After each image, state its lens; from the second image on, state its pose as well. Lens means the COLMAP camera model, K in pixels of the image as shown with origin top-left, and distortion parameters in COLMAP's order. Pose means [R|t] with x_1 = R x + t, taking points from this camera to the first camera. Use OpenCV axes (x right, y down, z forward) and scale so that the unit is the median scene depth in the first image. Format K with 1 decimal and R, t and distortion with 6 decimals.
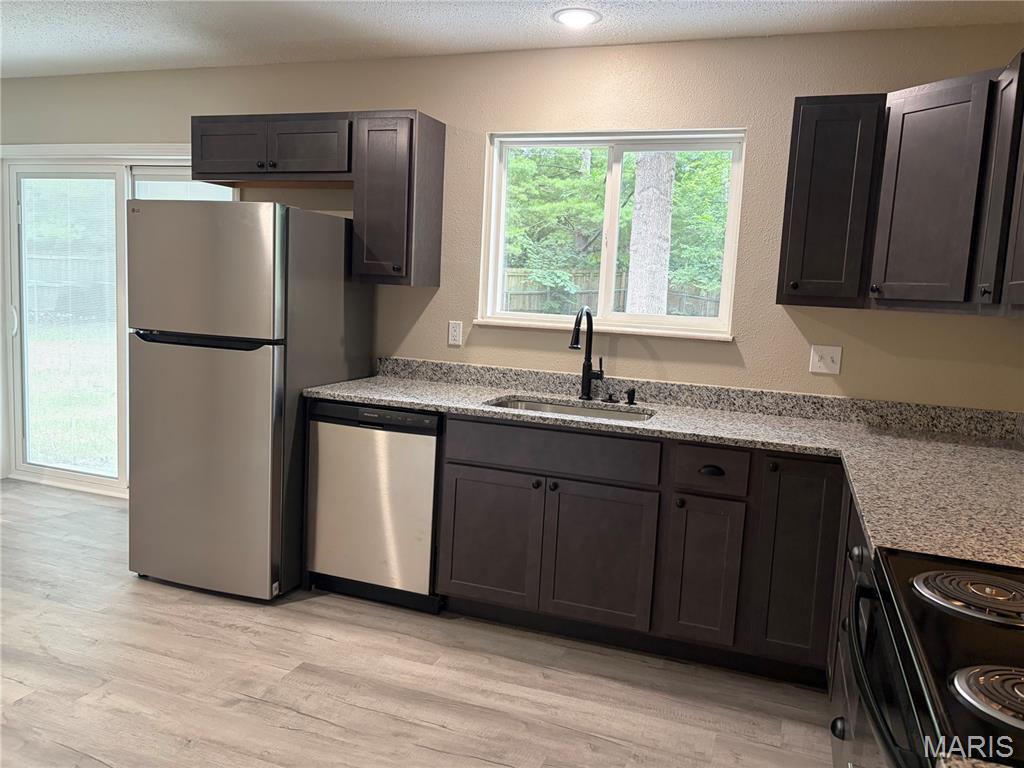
lens RADIAL K [[786.7, 0, 511.1], [0, 786.7, 381.8], [0, 0, 1]] dist [0.031949, 0.000921]
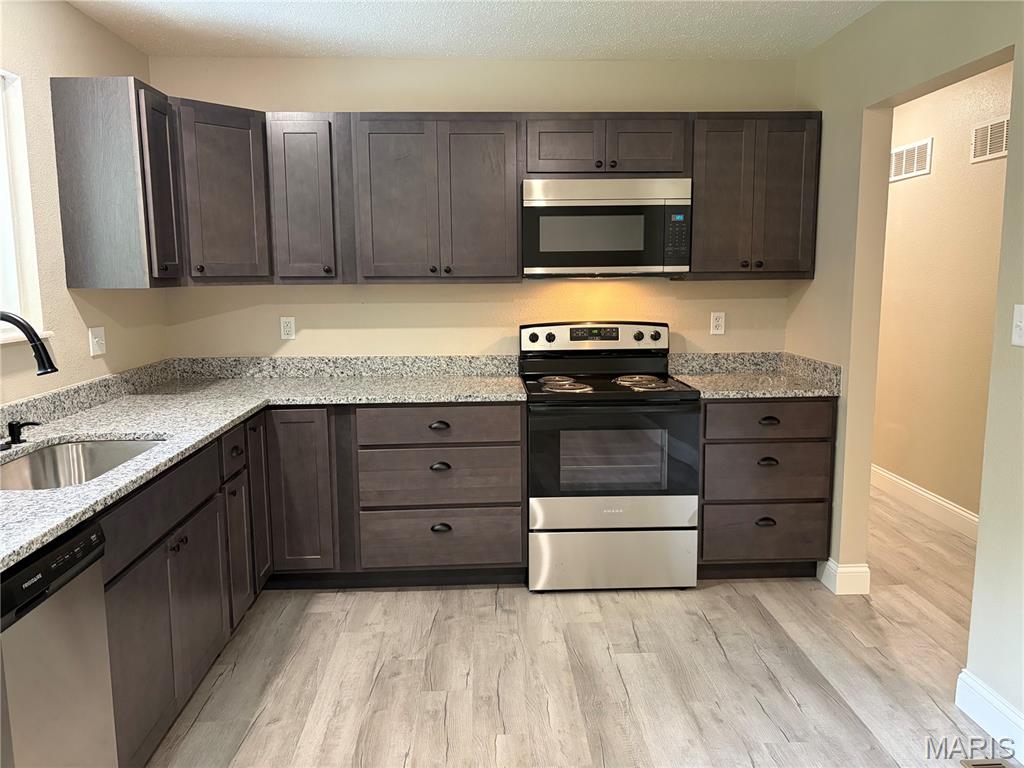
lens RADIAL K [[786.7, 0, 515.0], [0, 786.7, 380.8], [0, 0, 1]] dist [0.031949, 0.000921]
pose [[-0.388285, -0.174114, 0.904941, -0.841586], [0.101984, 0.967838, 0.229975, -0.183909], [-0.915879, 0.181586, -0.358040, 1.051003]]
